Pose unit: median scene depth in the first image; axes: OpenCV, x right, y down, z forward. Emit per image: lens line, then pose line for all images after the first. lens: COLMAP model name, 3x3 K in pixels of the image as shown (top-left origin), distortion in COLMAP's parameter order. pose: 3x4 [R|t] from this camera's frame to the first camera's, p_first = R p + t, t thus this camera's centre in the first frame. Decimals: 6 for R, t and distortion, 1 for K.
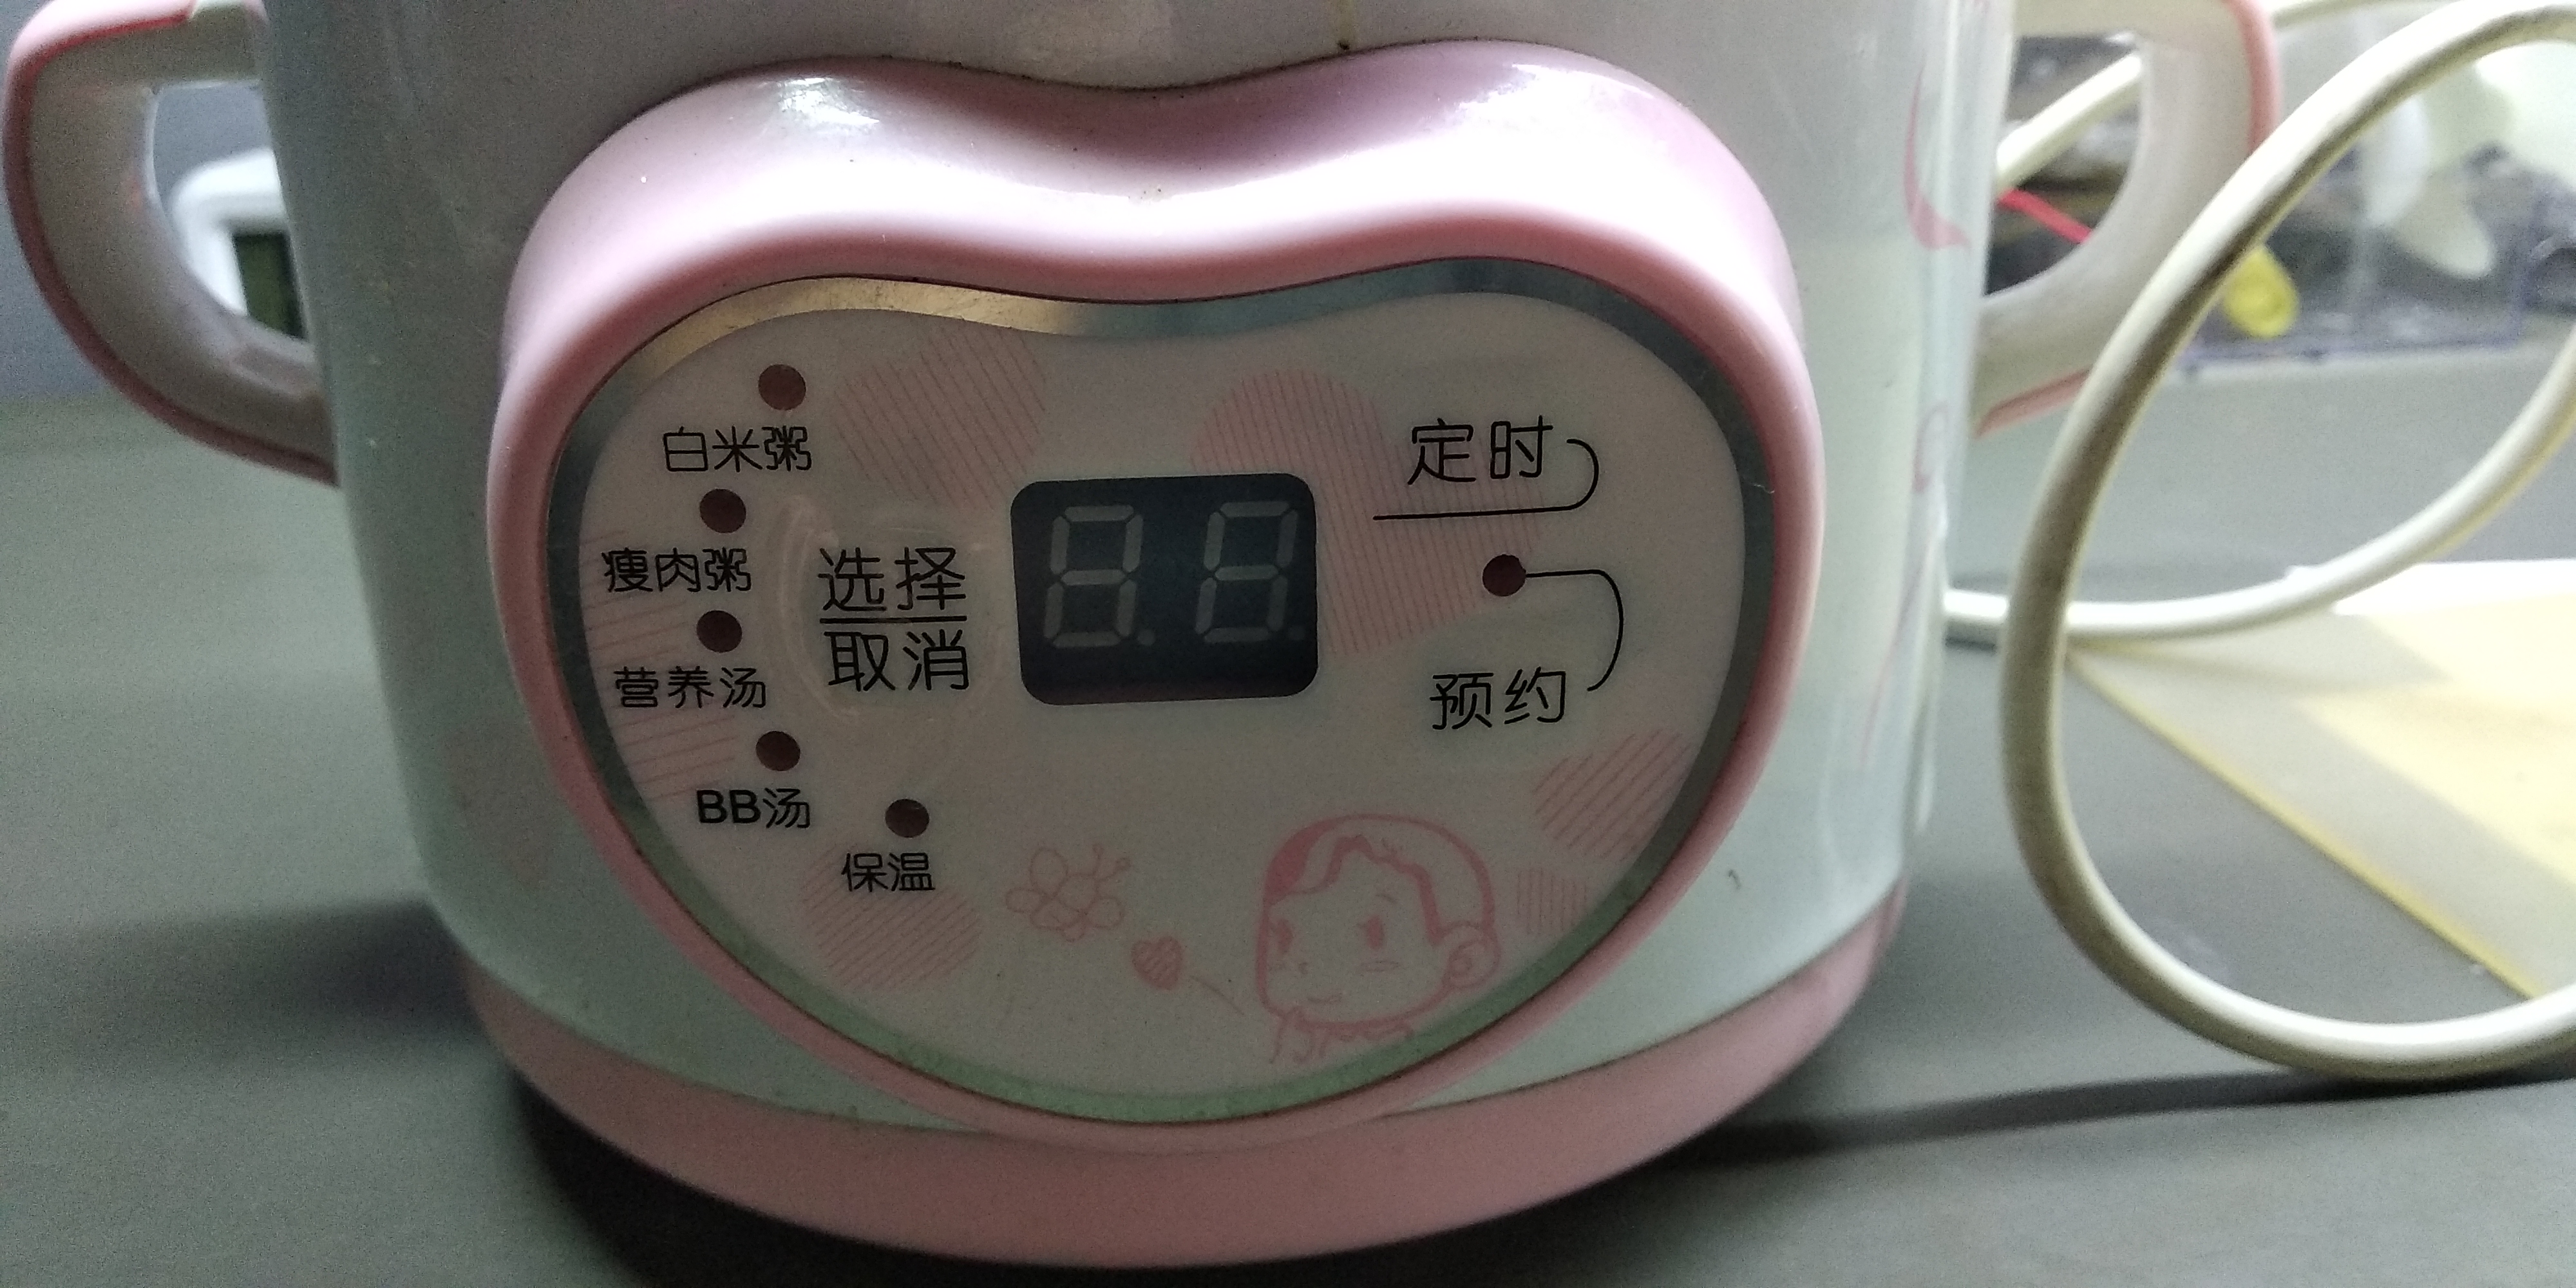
lens RADIAL K [[2124.1, 0, 1280.1], [0, 2124.1, 574.4], [0, 0, 1]] dist [0.116849, -0.306081]
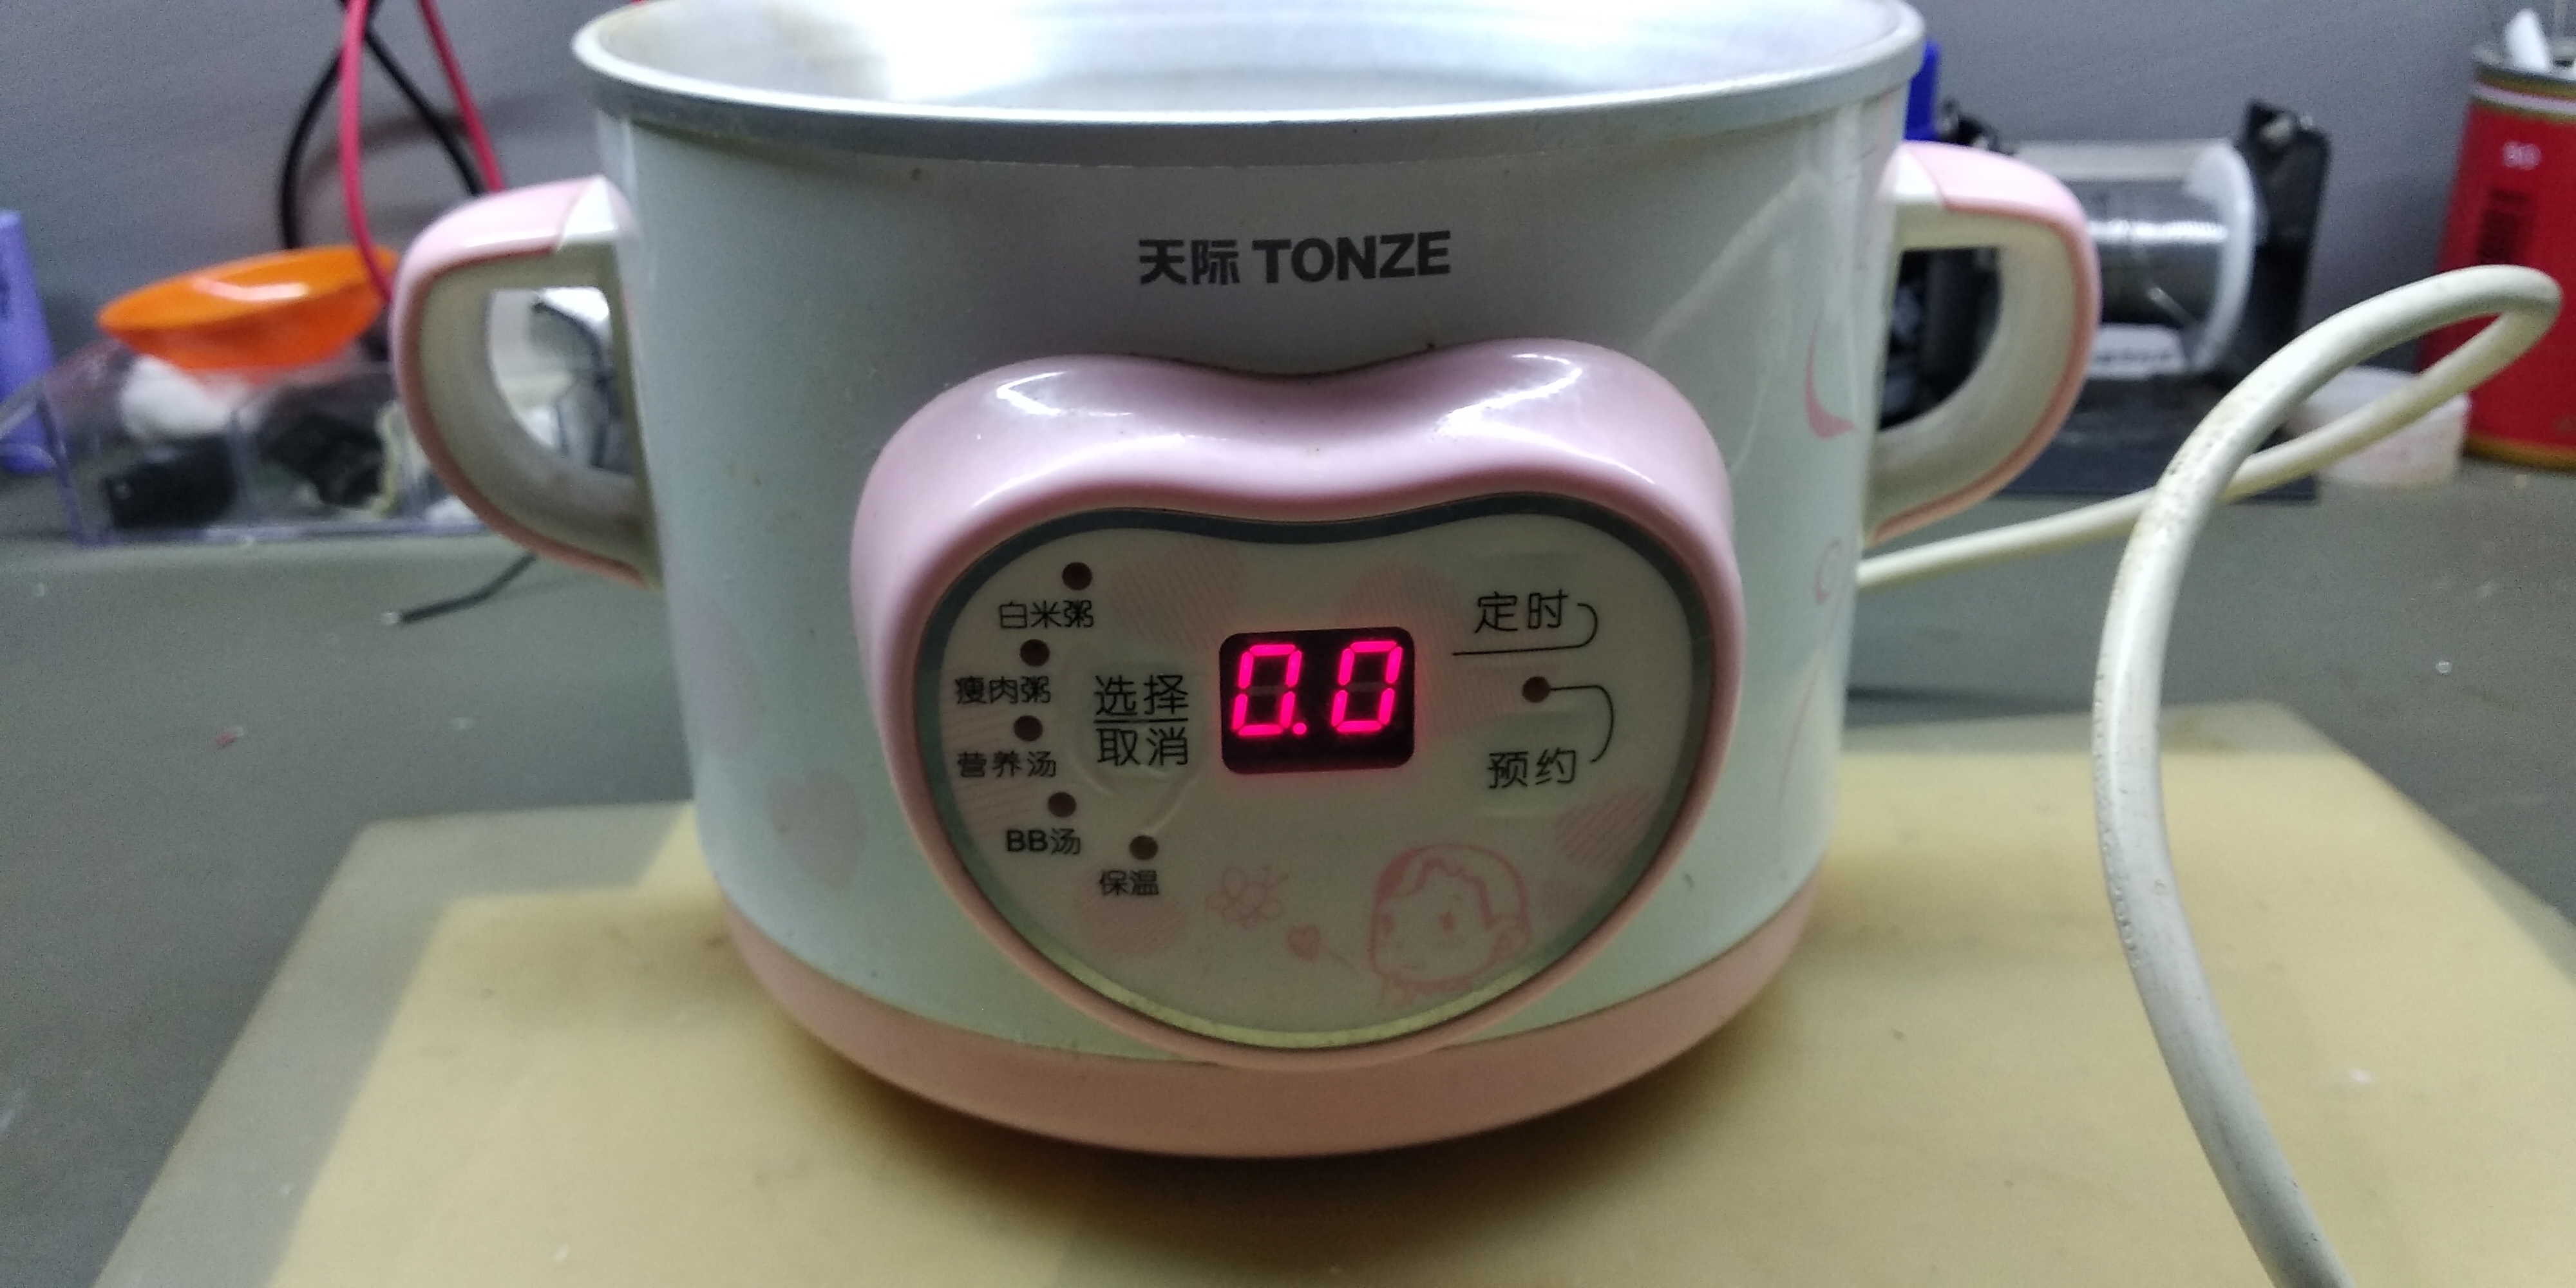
lens RADIAL K [[2124.1, 0, 1280.1], [0, 2124.1, 574.4], [0, 0, 1]] dist [0.116849, -0.306081]
pose [[0.999904, -0.003333, 0.013416, -0.099937], [0.003163, 0.999914, 0.012705, -0.102784], [-0.013457, -0.012662, 0.999829, -0.532983]]
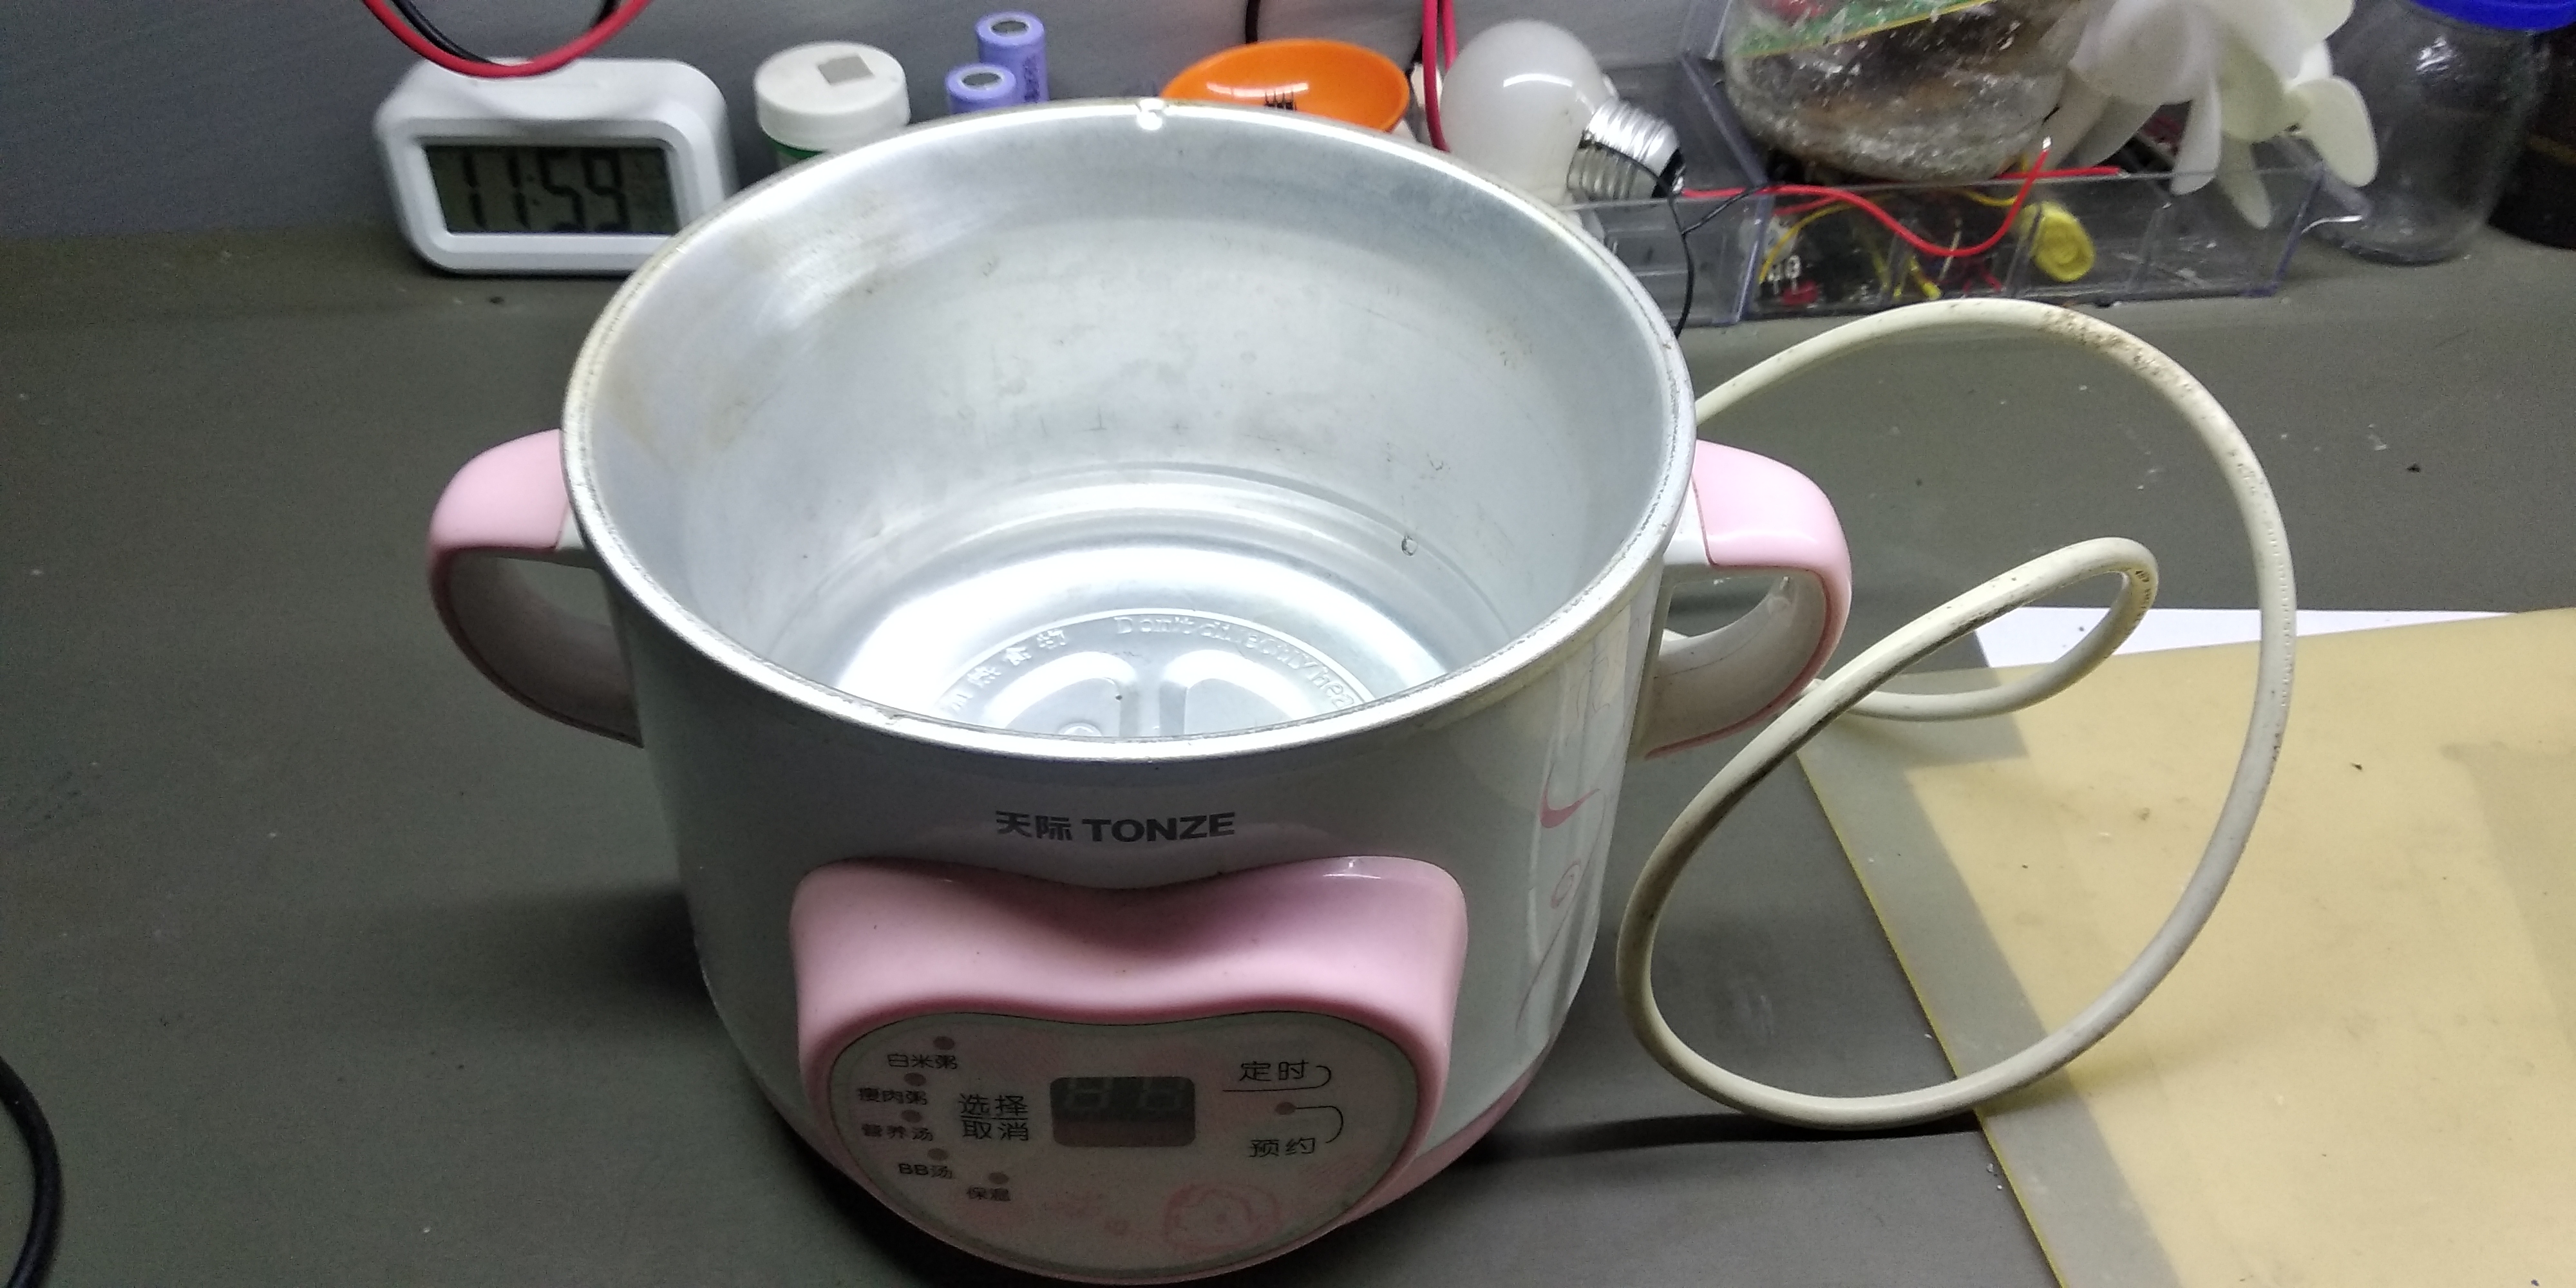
lens RADIAL K [[2124.1, 0, 1280.1], [0, 2124.1, 574.4], [0, 0, 1]] dist [0.116849, -0.306081]
pose [[0.998416, 0.056089, -0.004504, 0.080417], [-0.051405, 0.941727, 0.332427, -1.192759], [0.022888, -0.331668, 0.943118, -0.806236]]
